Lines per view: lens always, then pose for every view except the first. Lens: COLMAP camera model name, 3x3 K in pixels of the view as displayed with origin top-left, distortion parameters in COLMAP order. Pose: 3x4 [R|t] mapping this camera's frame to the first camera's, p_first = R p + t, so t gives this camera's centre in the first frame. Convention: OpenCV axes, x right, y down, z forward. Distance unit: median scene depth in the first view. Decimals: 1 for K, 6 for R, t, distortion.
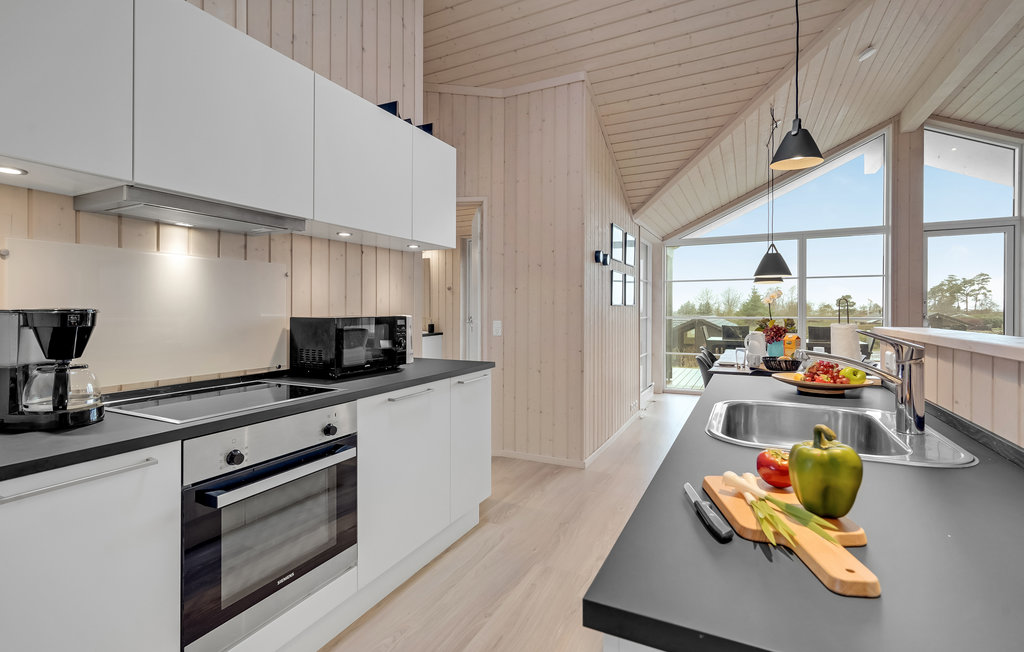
lens RADIAL K [[481.5, 0, 538.7], [0, 481.5, 308.3], [0, 0, 1]] dist [-0.000643, 0.000723]
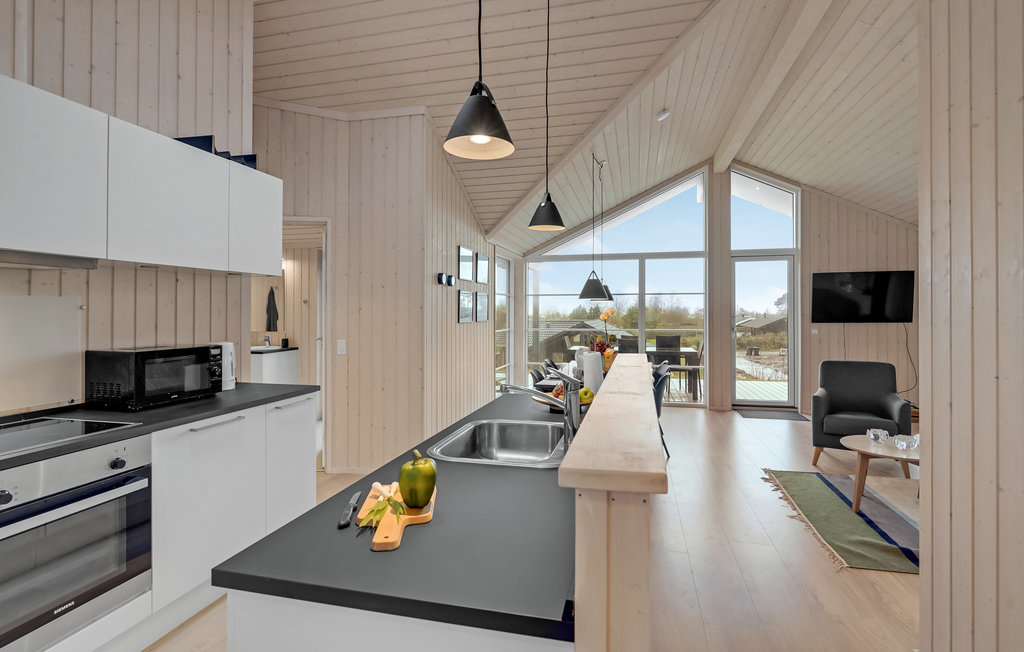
lens RADIAL K [[481.5, 0, 523.8], [0, 481.5, 315.1], [0, 0, 1]] dist [-0.000643, 0.000723]
pose [[0.976683, 0.000117, 0.214686, 0.080767], [0.000197, 0.999999, -0.001438, -0.027759], [-0.214686, 0.001447, 0.976682, -0.087173]]
